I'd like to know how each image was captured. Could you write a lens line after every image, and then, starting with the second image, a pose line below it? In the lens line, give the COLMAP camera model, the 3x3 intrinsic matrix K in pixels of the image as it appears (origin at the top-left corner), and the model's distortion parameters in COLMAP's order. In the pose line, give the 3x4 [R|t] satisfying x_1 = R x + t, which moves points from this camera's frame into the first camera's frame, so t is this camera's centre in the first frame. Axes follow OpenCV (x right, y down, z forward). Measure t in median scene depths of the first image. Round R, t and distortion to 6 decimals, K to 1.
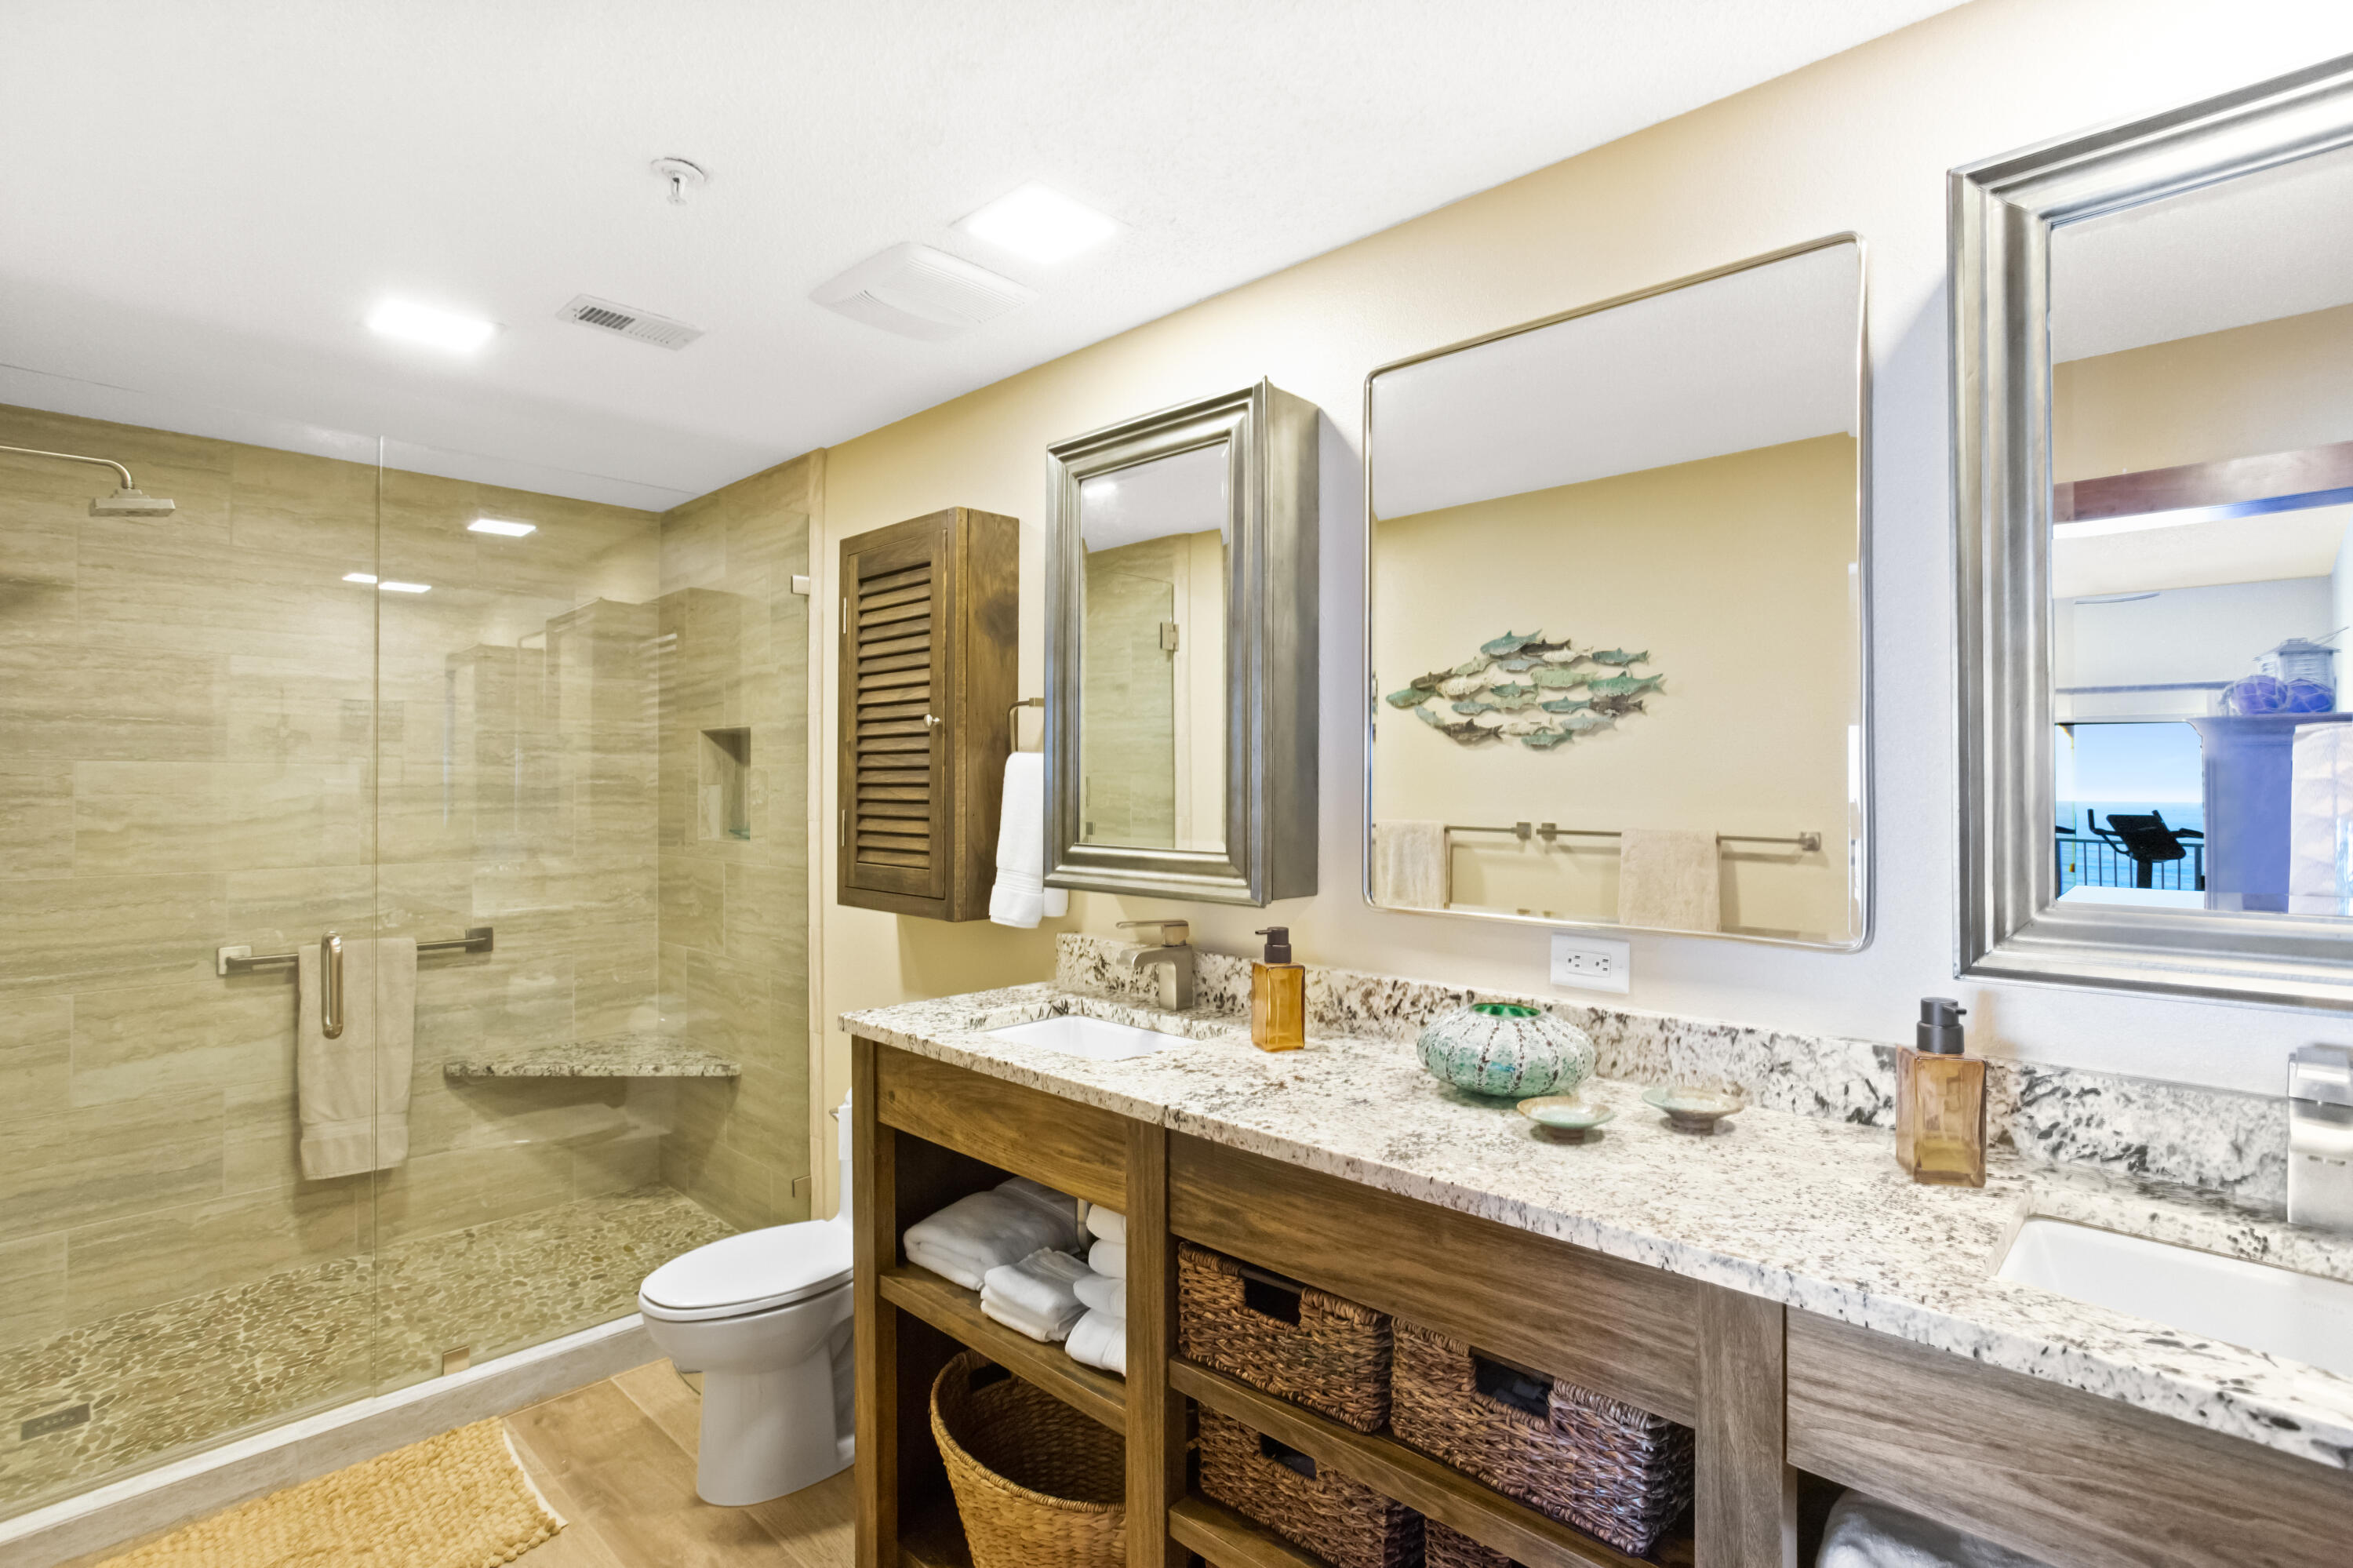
lens RADIAL K [[1124.7, 0, 1184.7], [0, 1124.7, 773.1], [0, 0, 1]] dist [-0.051422, 0.030439]
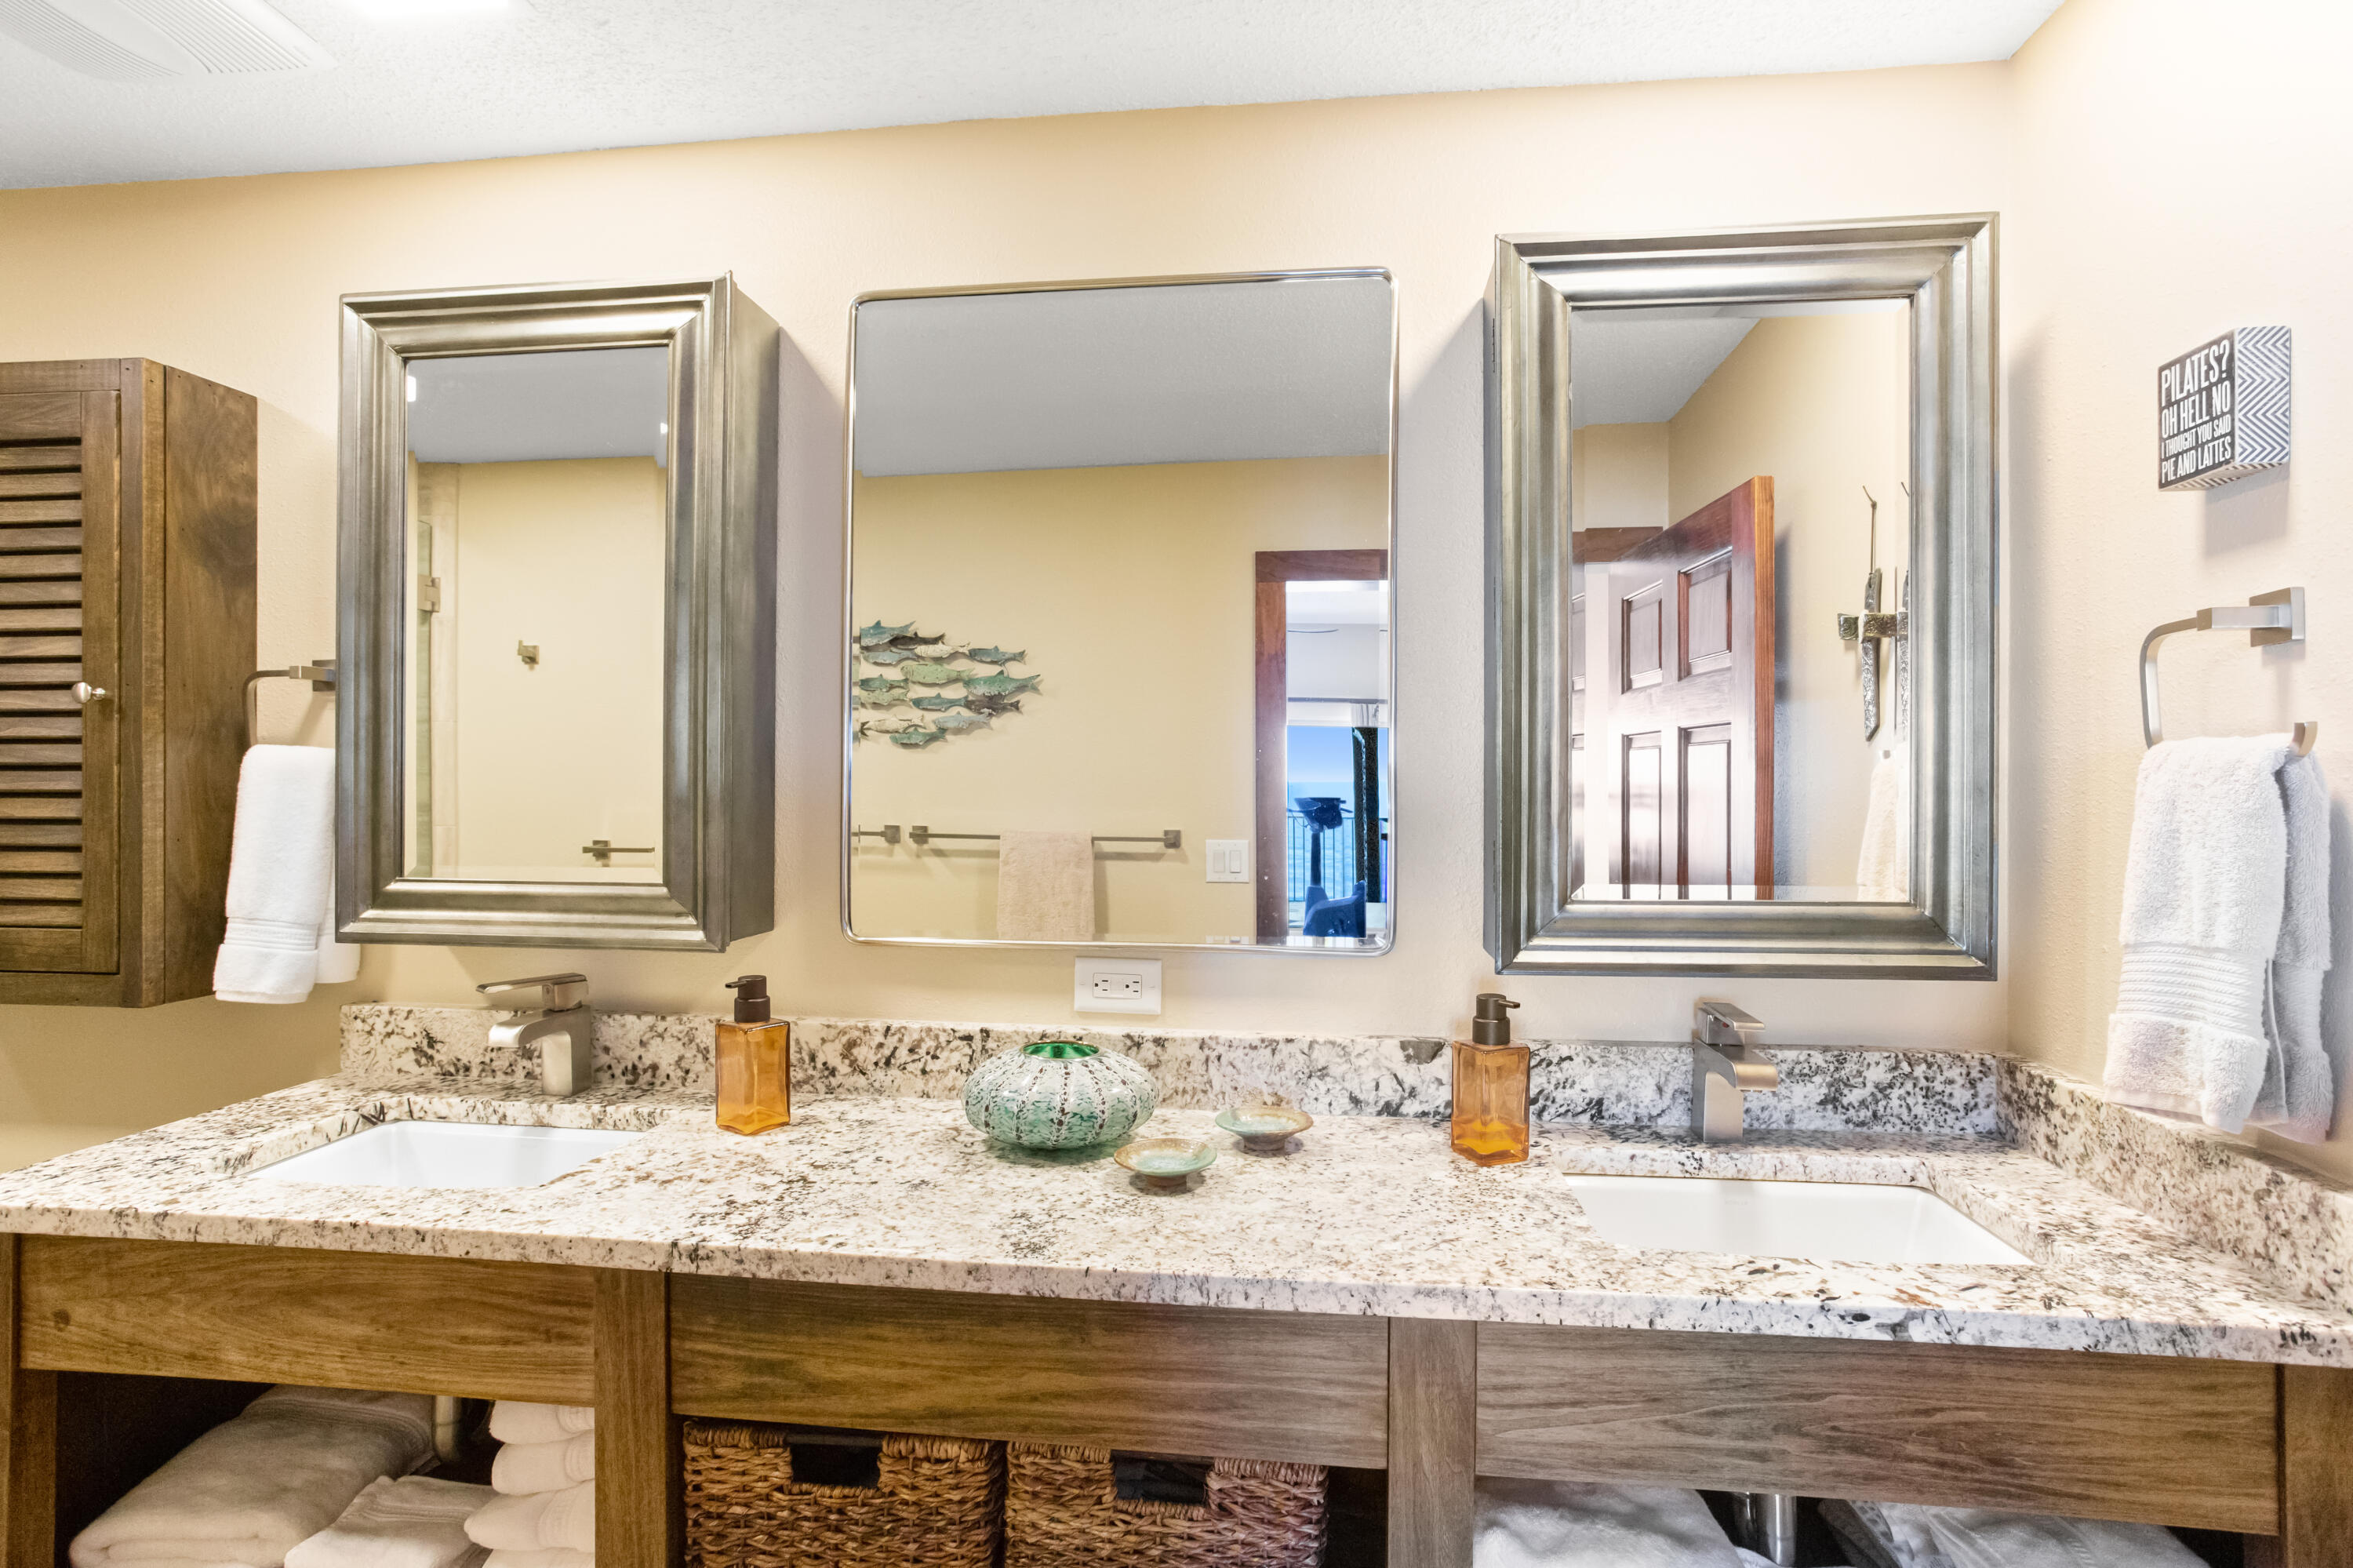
lens RADIAL K [[1169.9, 0, 1177.4], [0, 1169.9, 778.2], [0, 0, 1]] dist [-0.056444, 0.036820]
pose [[0.807384, 0.001162, 0.590025, -0.196447], [-0.006549, 0.999954, 0.006992, -0.011464], [-0.589990, -0.009510, 0.807355, 0.210374]]
